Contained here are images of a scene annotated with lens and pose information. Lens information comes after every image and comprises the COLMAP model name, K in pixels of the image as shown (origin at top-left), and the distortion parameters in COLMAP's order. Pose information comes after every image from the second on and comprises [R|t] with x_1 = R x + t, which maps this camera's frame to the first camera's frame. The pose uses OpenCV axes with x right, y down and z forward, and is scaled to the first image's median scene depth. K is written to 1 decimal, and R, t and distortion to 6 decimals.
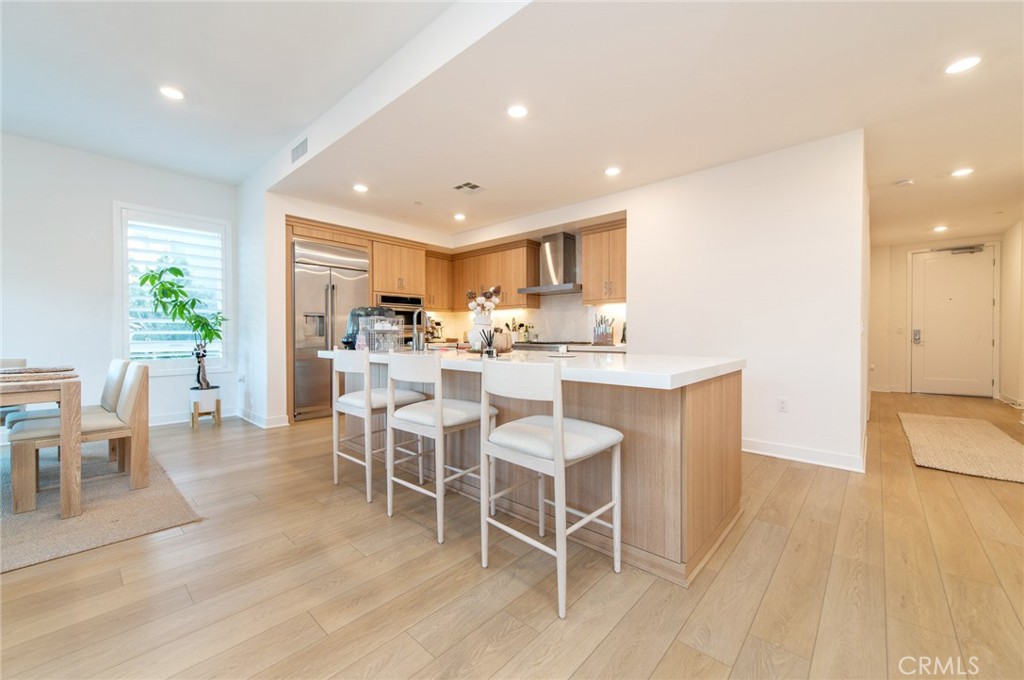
lens RADIAL K [[400.1, 0, 511.3], [0, 400.1, 336.6], [0, 0, 1]] dist [0.009224, -0.001691]
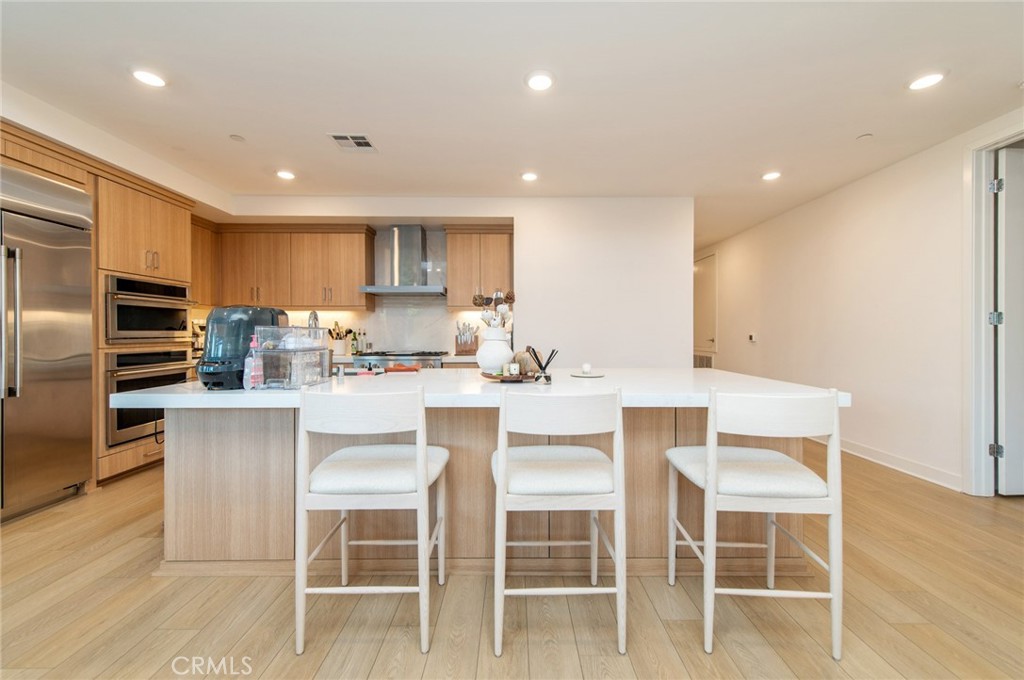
lens RADIAL K [[400.1, 0, 512.1], [0, 400.1, 337.3], [0, 0, 1]] dist [0.009224, -0.001691]
pose [[0.742417, -0.004945, 0.669920, -0.311739], [0.005077, 0.999986, 0.001755, -0.019981], [-0.669919, 0.002098, 0.742432, 0.231749]]
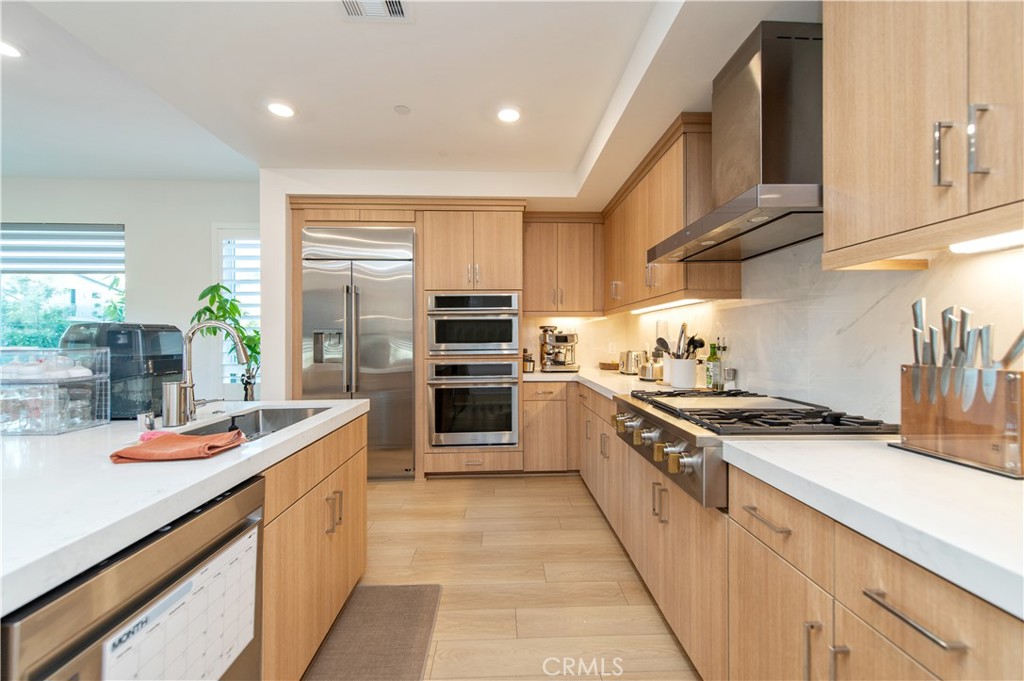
lens RADIAL K [[400.1, 0, 507.2], [0, 400.1, 338.1], [0, 0, 1]] dist [0.009224, -0.001691]
pose [[0.699017, -0.005721, -0.715083, 0.208933], [-0.002344, 0.999944, -0.010291, -0.034110], [0.715102, 0.008870, 0.698964, 0.689218]]
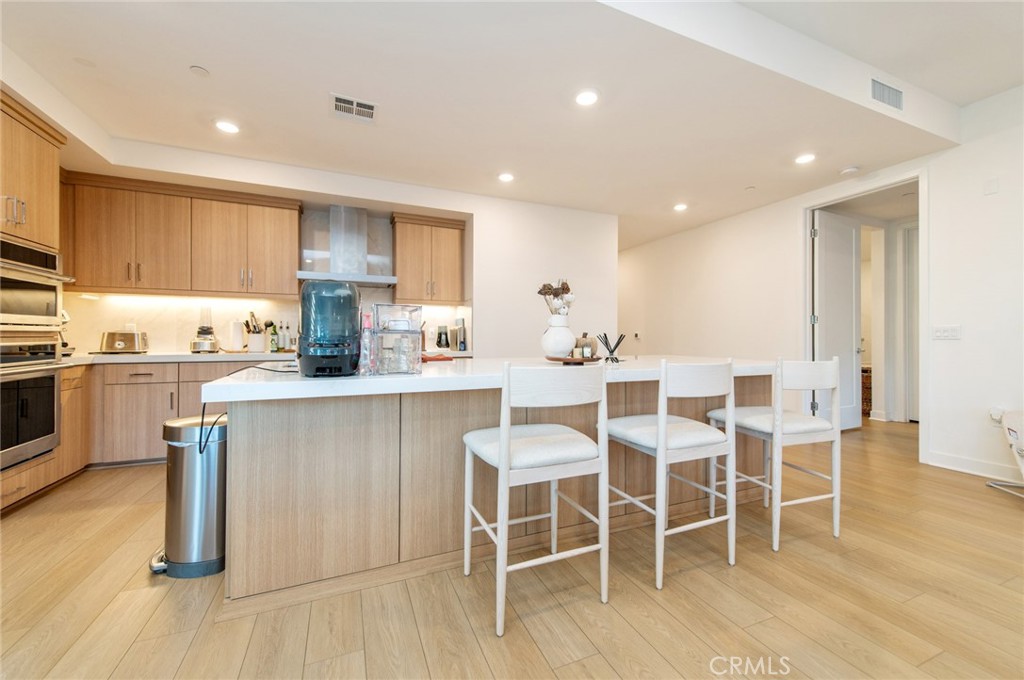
lens RADIAL K [[400.1, 0, 507.2], [0, 400.1, 339.3], [0, 0, 1]] dist [0.009224, -0.001691]
pose [[0.424426, -0.000164, 0.905463, -0.483289], [0.003588, 0.999992, -0.001500, -0.001571], [-0.905456, 0.003885, 0.424423, 0.420141]]
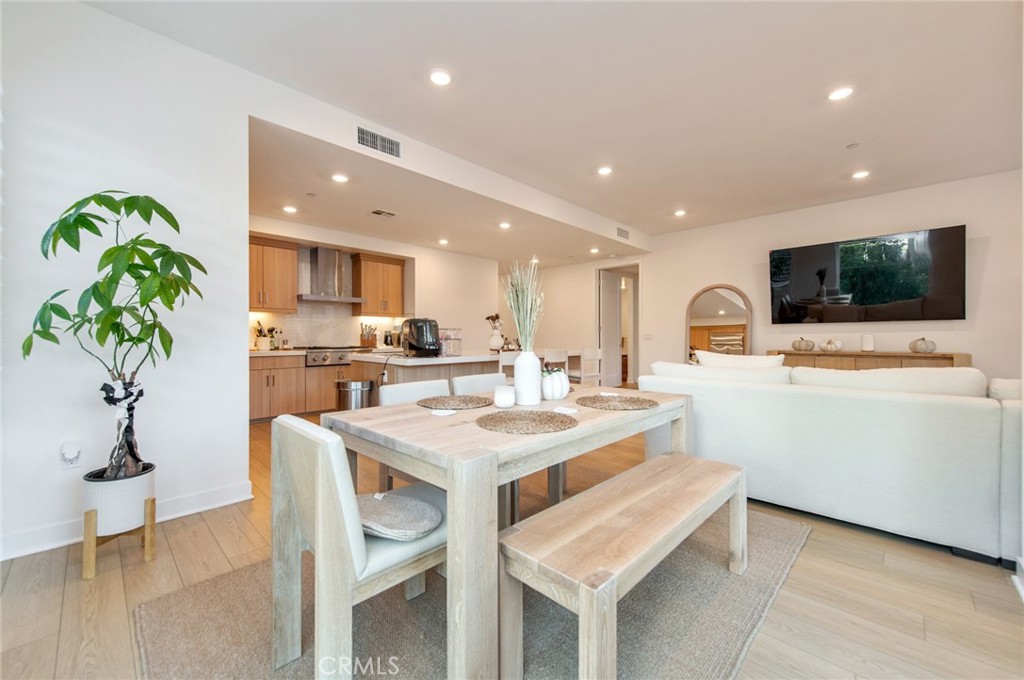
lens RADIAL K [[400.1, 0, 504.5], [0, 400.1, 339.1], [0, 0, 1]] dist [0.009224, -0.001691]
pose [[0.045927, -0.005930, 0.998927, -1.021730], [0.005545, 0.999968, 0.005682, -0.012254], [-0.998929, 0.005279, 0.045958, 0.494991]]
